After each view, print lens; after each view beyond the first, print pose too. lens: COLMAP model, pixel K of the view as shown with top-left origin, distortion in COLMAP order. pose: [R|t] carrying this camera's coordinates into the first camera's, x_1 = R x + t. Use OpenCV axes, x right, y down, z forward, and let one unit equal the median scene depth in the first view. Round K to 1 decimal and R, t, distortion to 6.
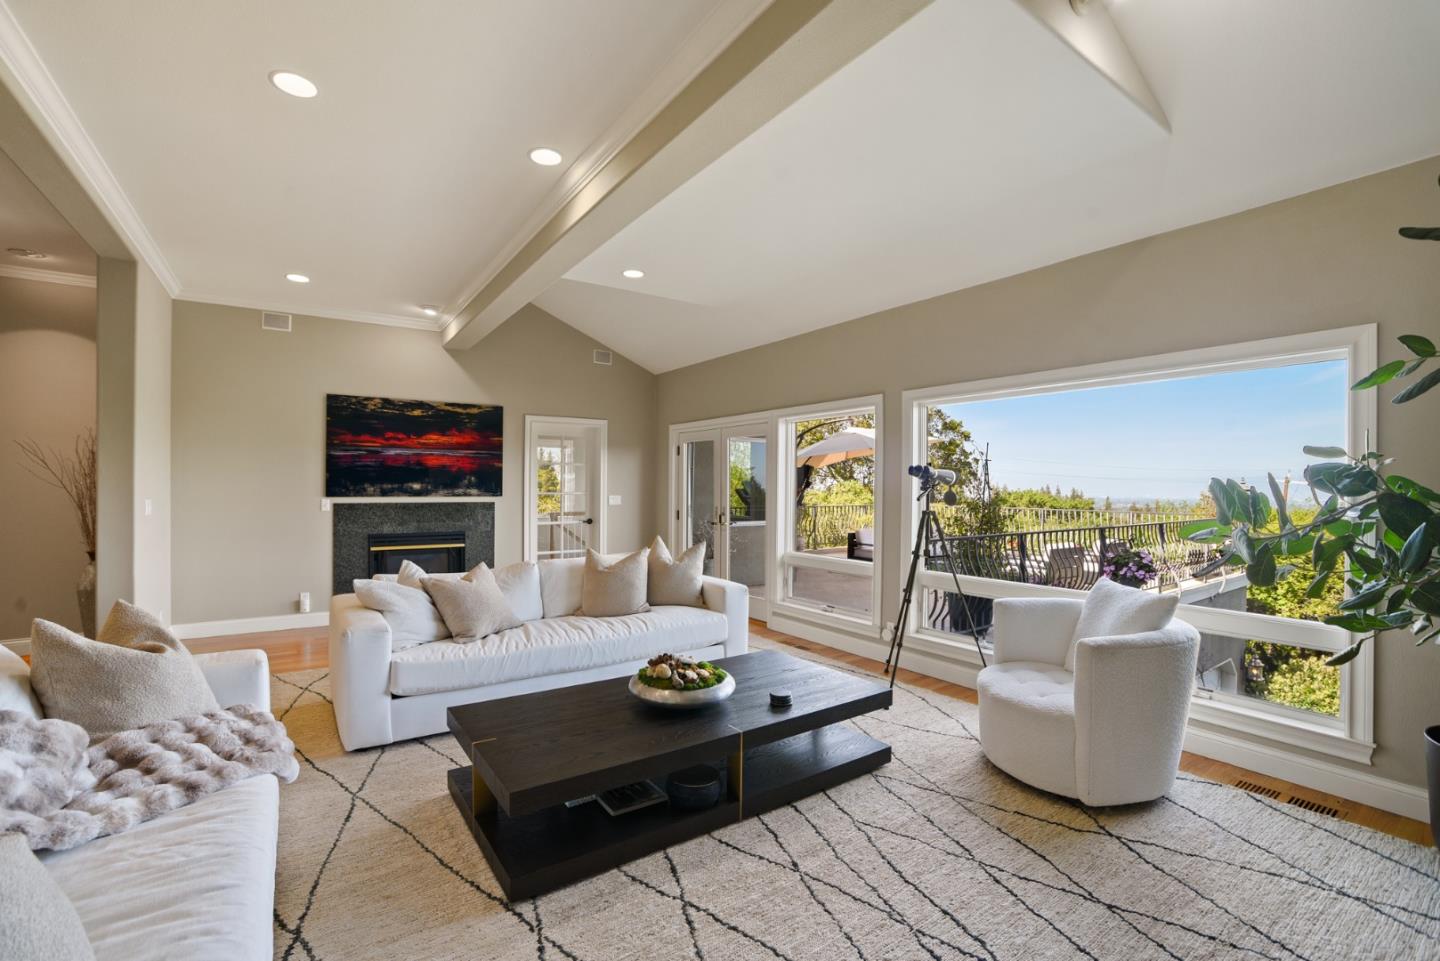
lens RADIAL K [[646.4, 0, 720.0], [0, 646.4, 480.5], [0, 0, 1]] dist [-0.000923, -0.000098]
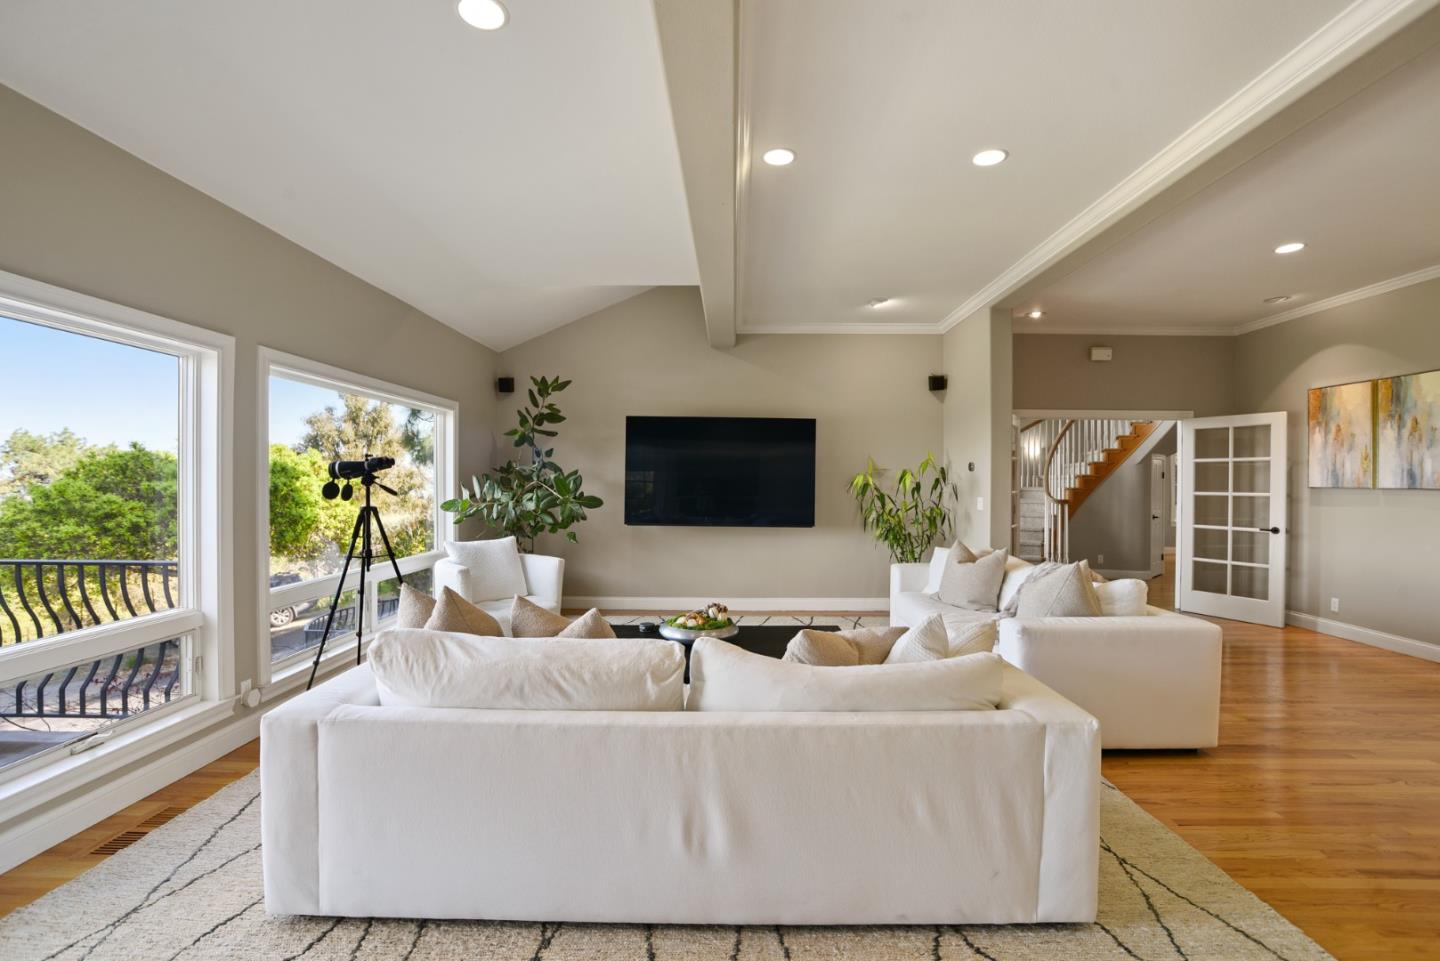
lens RADIAL K [[646.4, 0, 720.0], [0, 646.4, 480.5], [0, 0, 1]] dist [-0.000923, -0.000098]
pose [[-0.809501, -0.011552, 0.587005, -0.432011], [-0.016623, 0.999857, -0.003247, 0.002577], [-0.586884, -0.012386, -0.809577, 1.016782]]
